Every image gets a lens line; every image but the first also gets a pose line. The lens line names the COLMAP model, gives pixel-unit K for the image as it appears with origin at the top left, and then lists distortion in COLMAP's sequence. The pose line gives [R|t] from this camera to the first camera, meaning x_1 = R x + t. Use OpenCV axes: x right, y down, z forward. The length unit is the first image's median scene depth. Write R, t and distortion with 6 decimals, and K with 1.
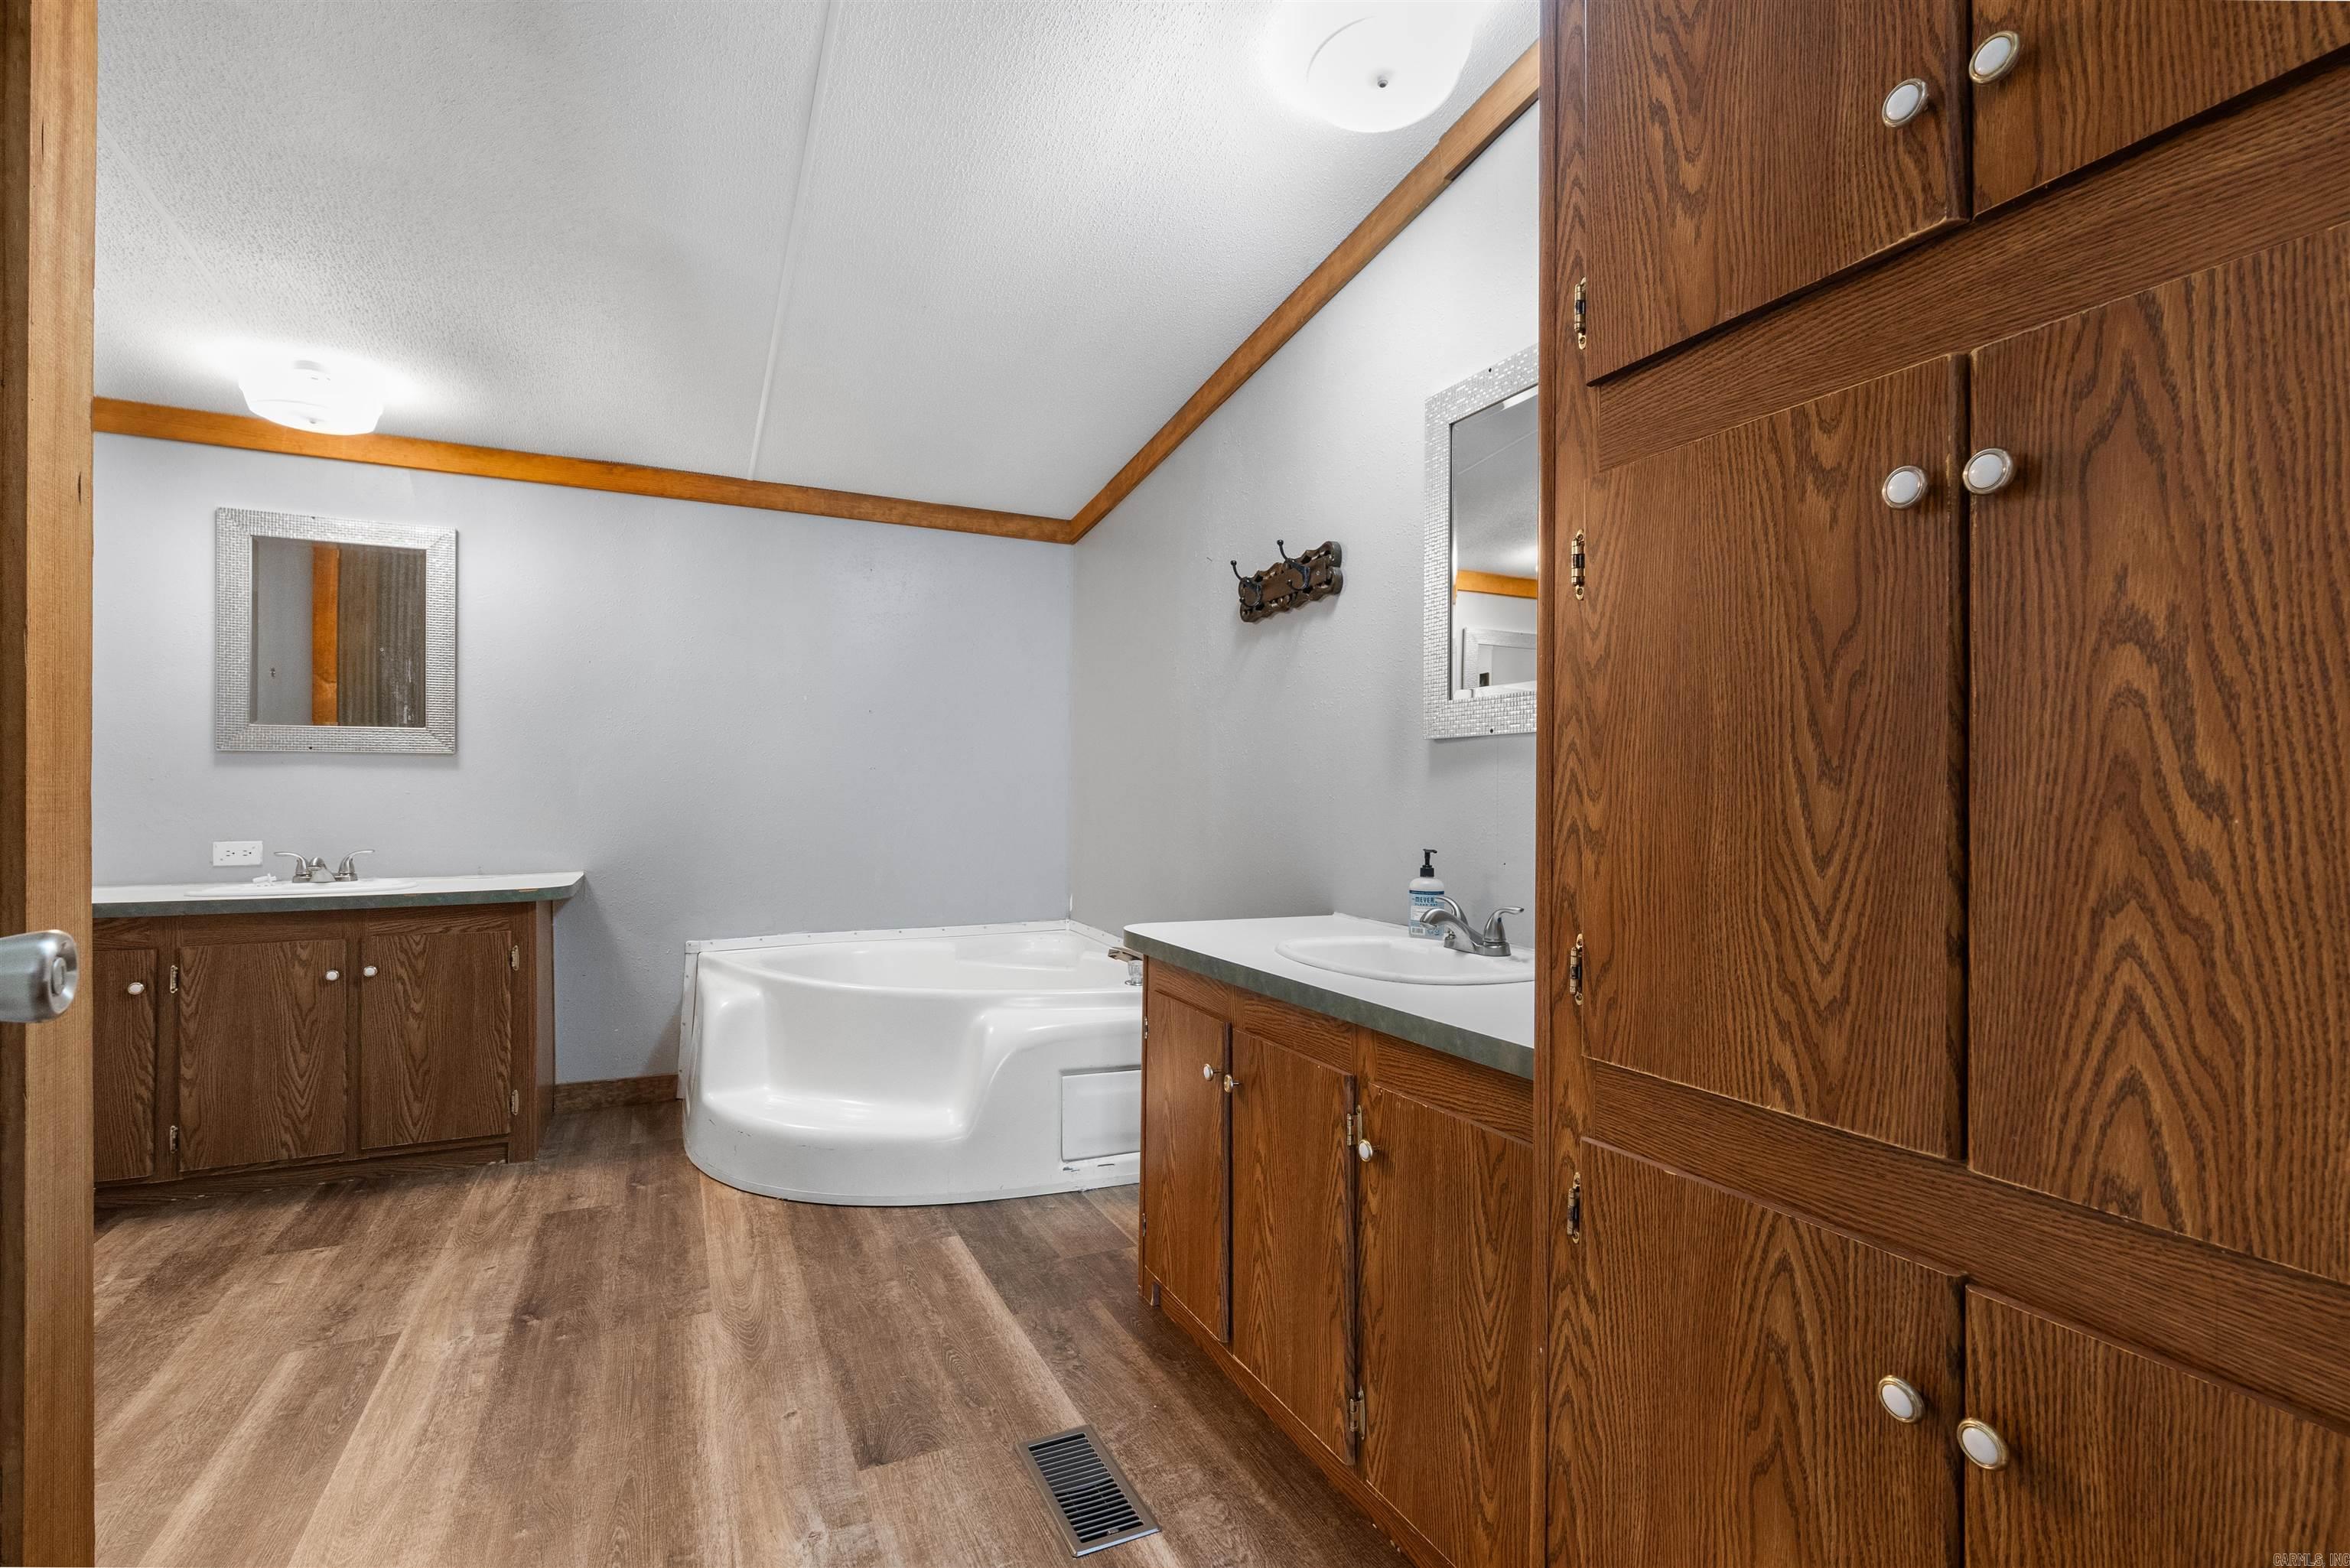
lens RADIAL K [[1072.4, 0, 1158.0], [0, 1072.4, 792.3], [0, 0, 1]] dist [-0.005467, -0.000083]
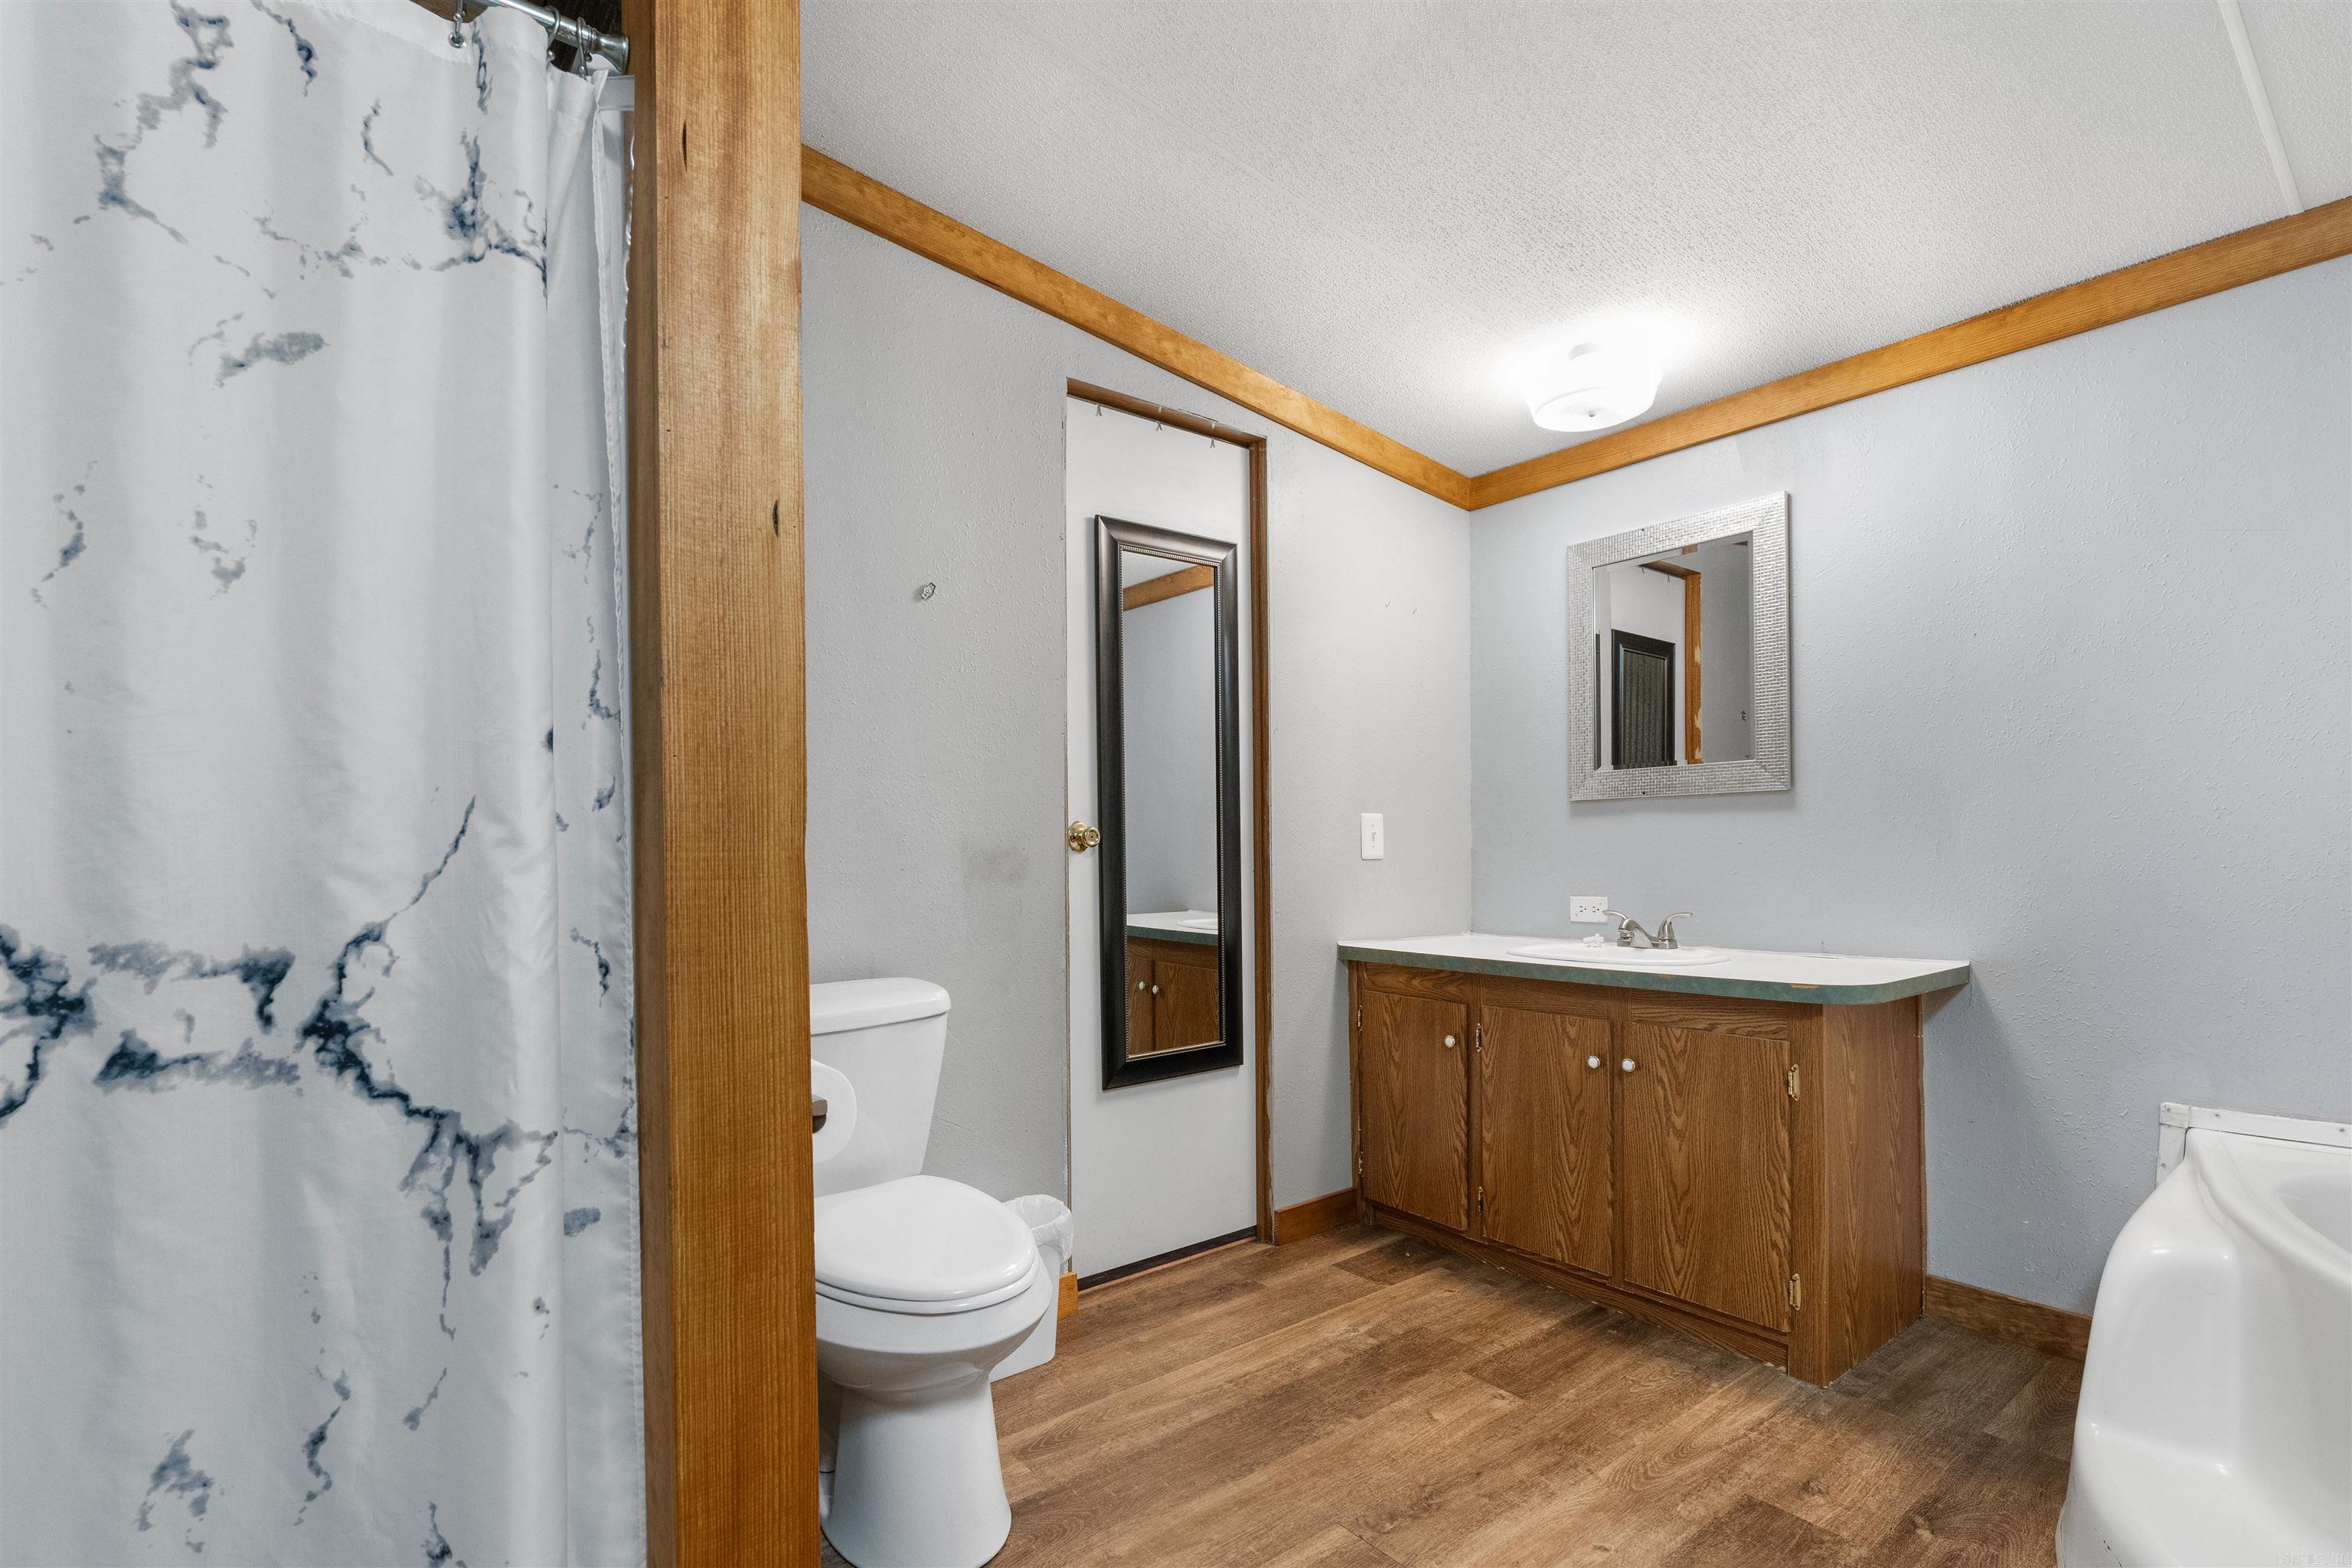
lens RADIAL K [[1088.5, 0, 1189.1], [0, 1088.5, 850.0], [0, 0, 1]] dist [-0.006073, 0.000658]
pose [[0.235237, -0.003086, -0.971933, -0.013183], [0.018022, 0.999837, 0.001187, -0.002511], [0.971771, -0.017796, 0.235255, 0.480158]]
